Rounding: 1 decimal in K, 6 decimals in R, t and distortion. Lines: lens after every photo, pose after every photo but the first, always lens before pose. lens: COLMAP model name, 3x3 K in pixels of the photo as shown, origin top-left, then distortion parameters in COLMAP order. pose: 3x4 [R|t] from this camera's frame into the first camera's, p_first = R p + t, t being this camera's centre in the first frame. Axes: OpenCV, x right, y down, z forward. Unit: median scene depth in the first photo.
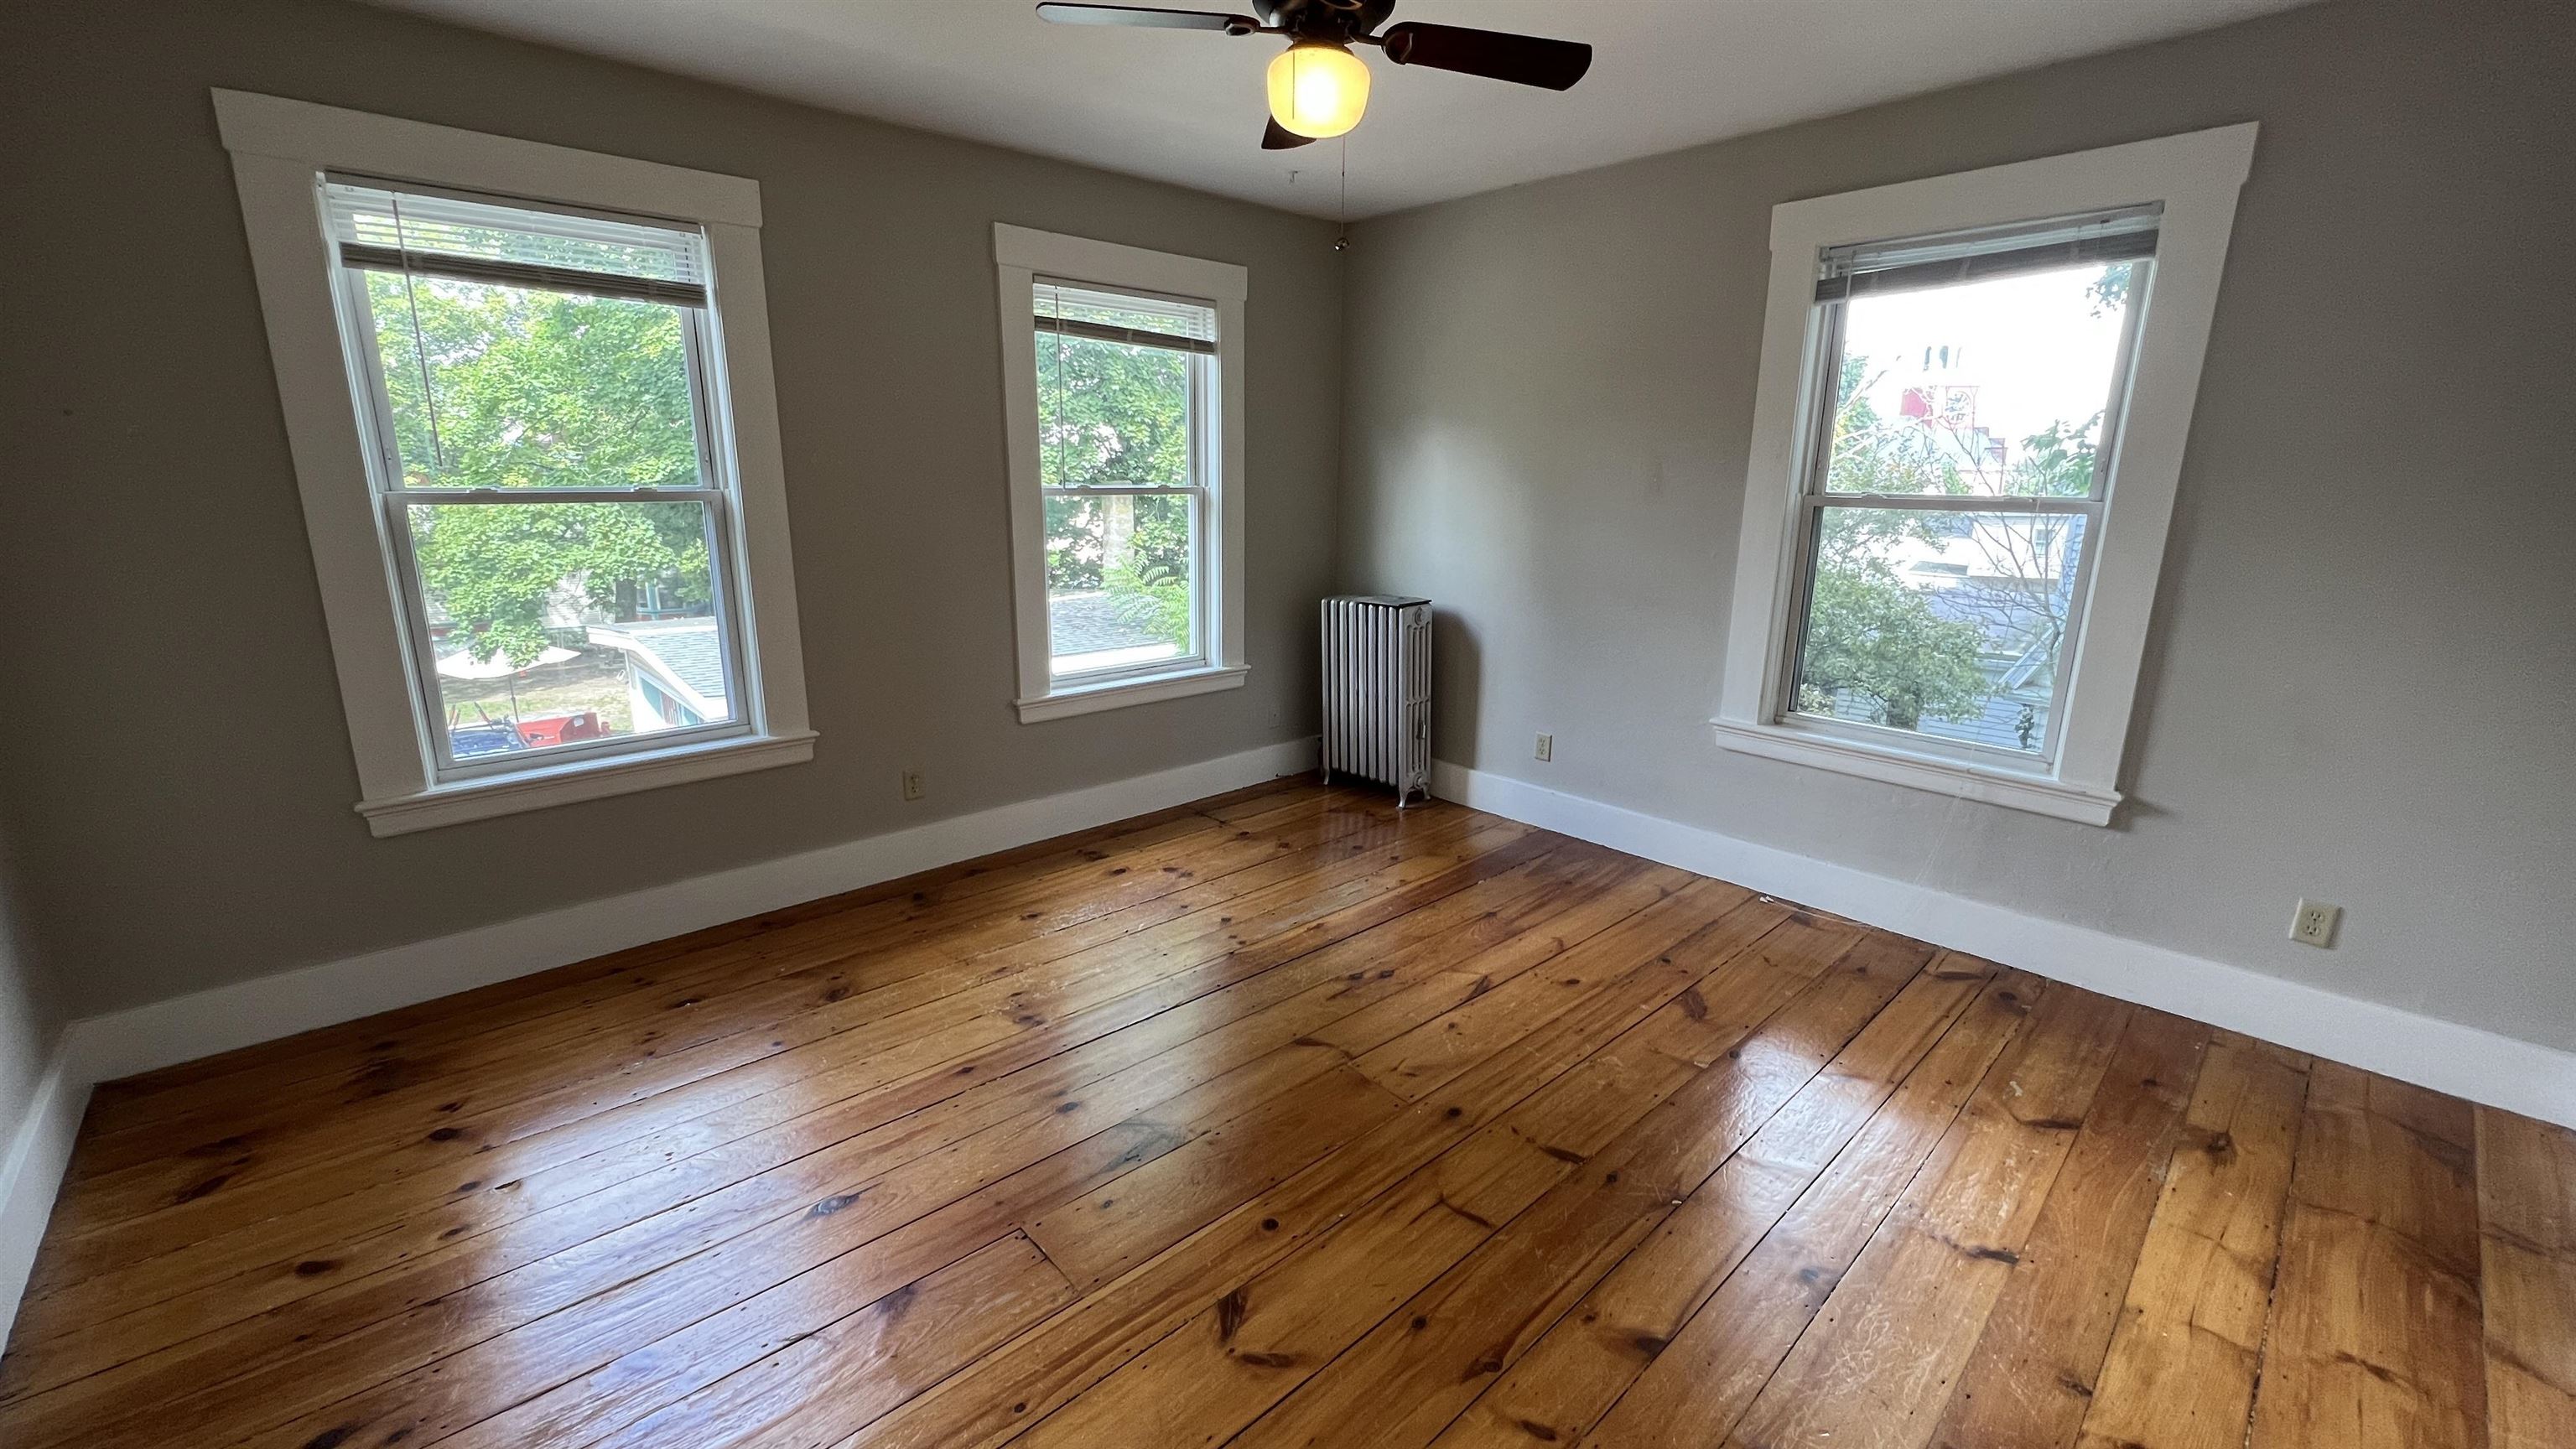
lens RADIAL K [[1028.3, 0, 1287.8], [0, 1028.3, 715.1], [0, 0, 1]] dist [-0.000632, 0.000266]
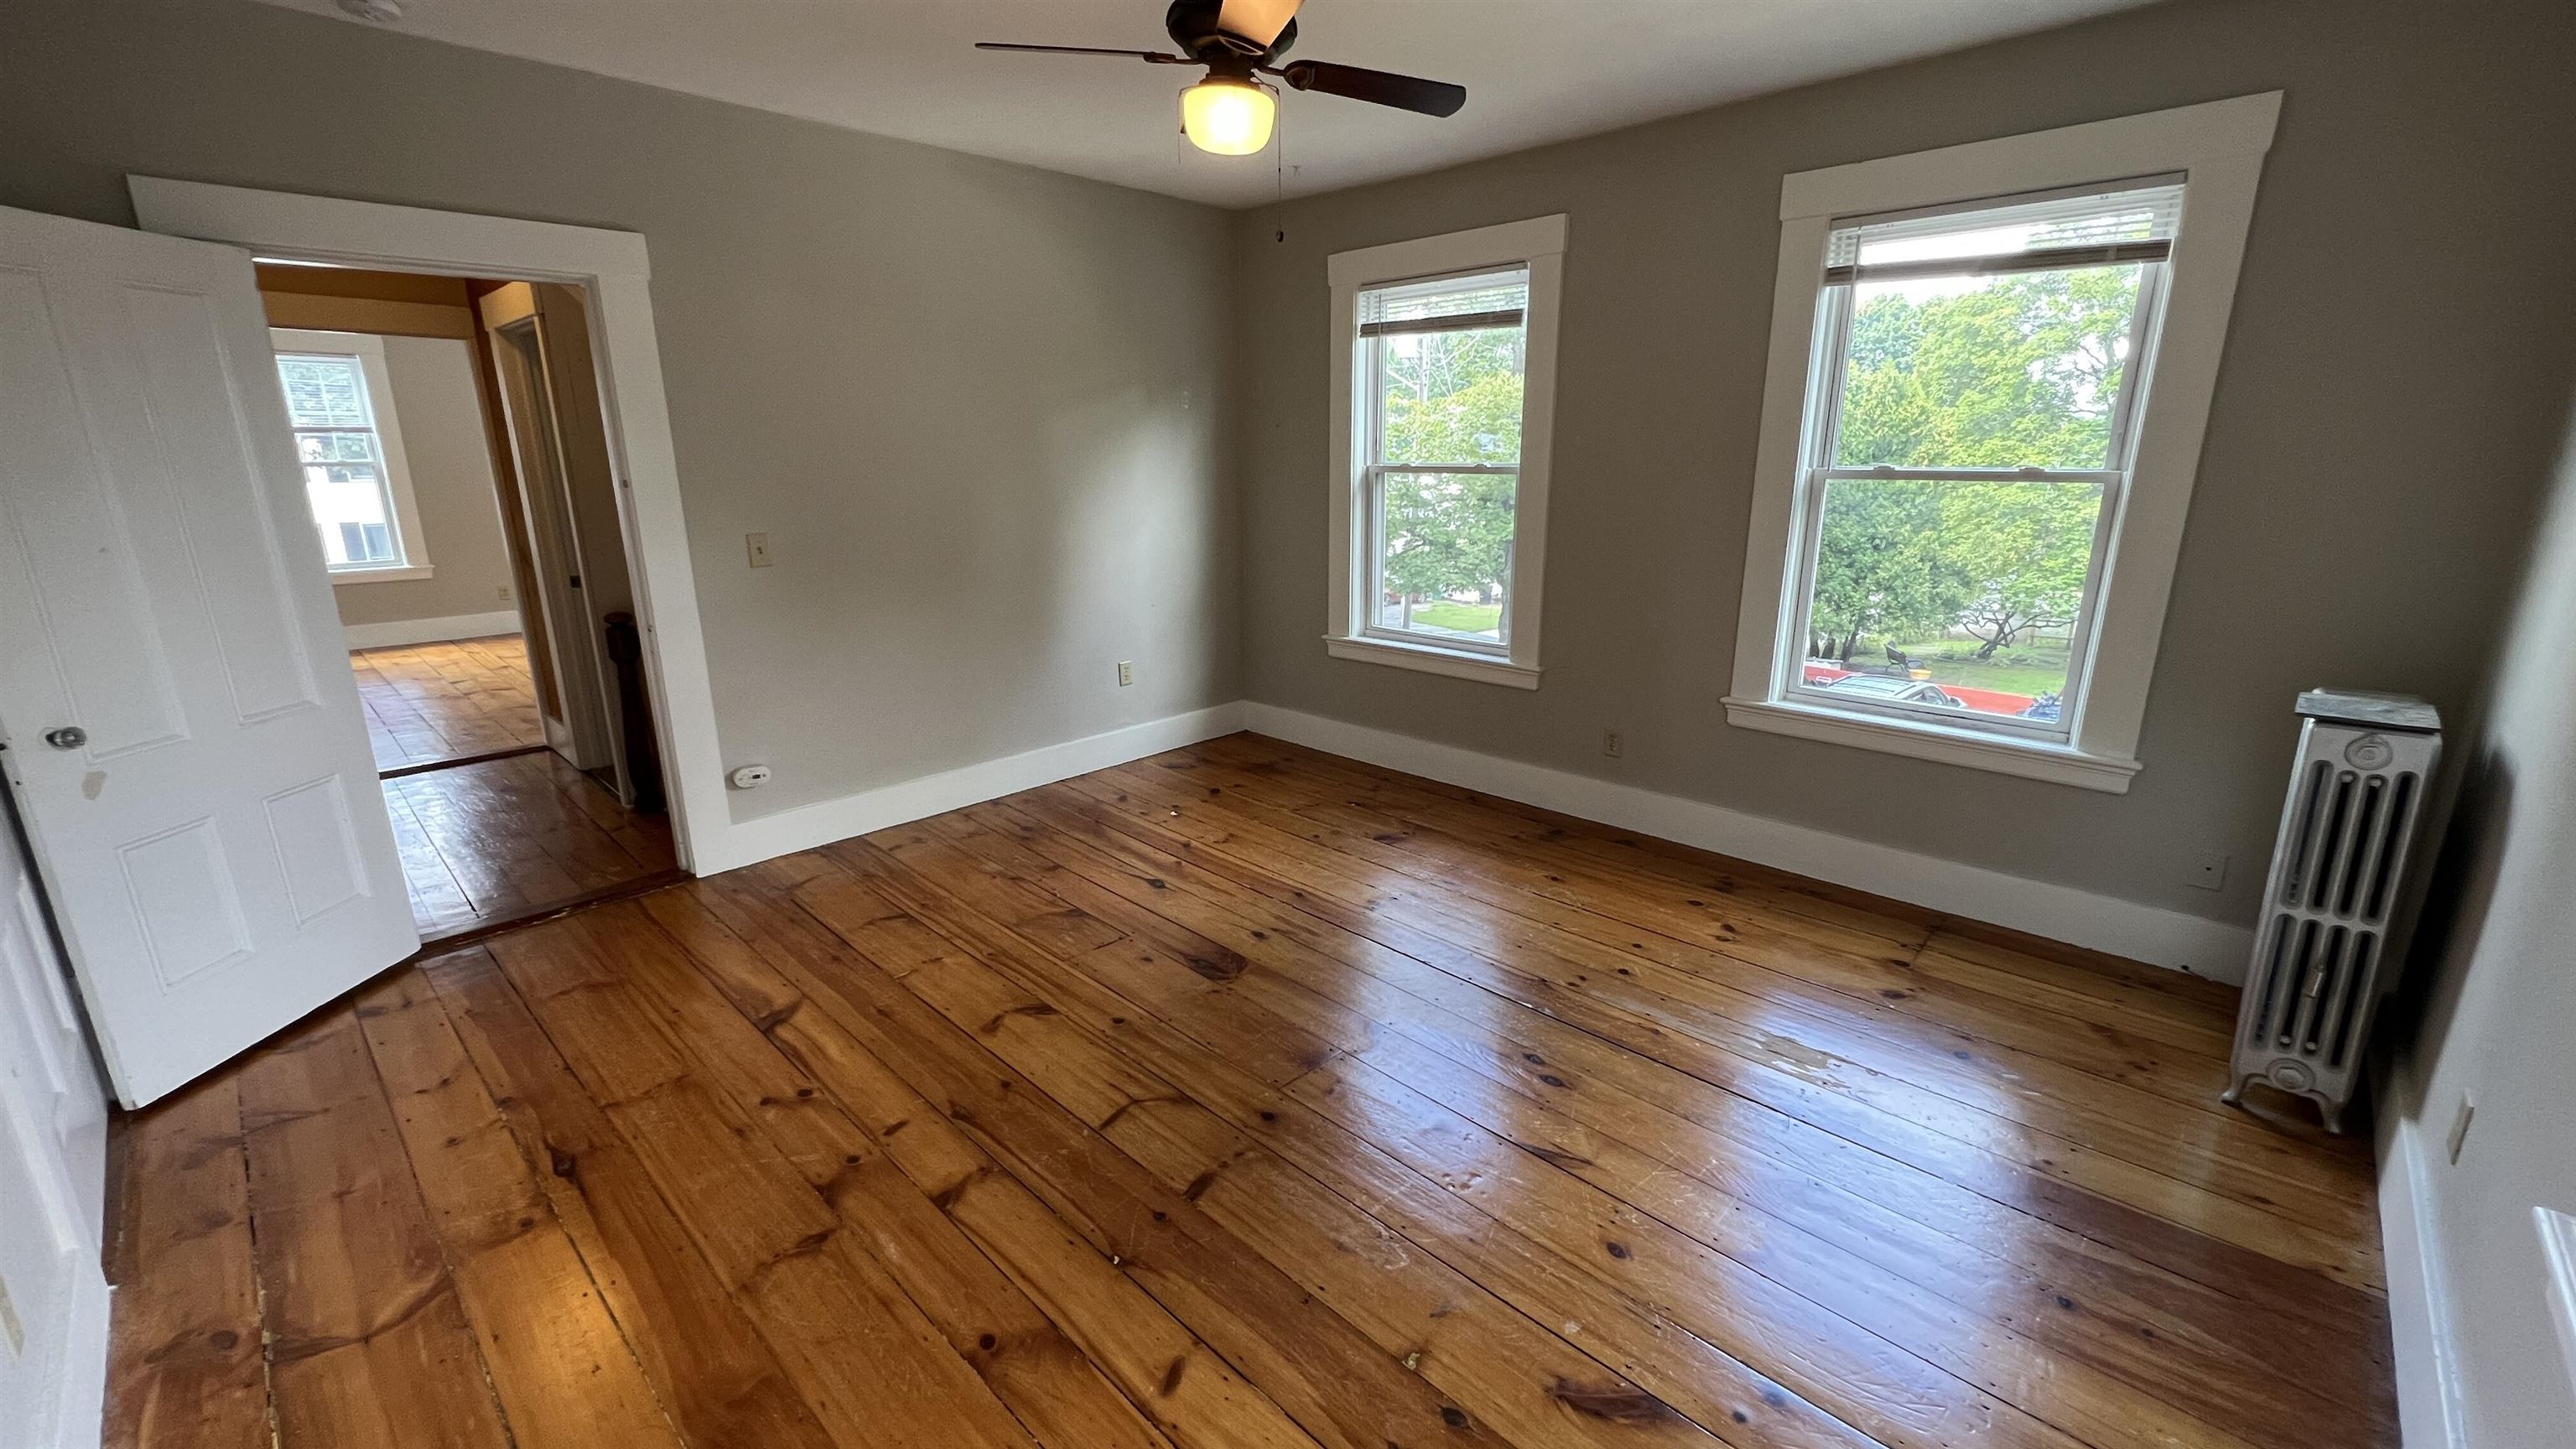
lens RADIAL K [[1028.3, 0, 1289.8], [0, 1028.3, 724.0], [0, 0, 1]] dist [-0.000632, 0.000266]
pose [[0.065602, 0.251432, -0.965649, 0.801818], [-0.226904, 0.946141, 0.230938, -0.152651], [0.971705, 0.203960, 0.119119, 0.660586]]
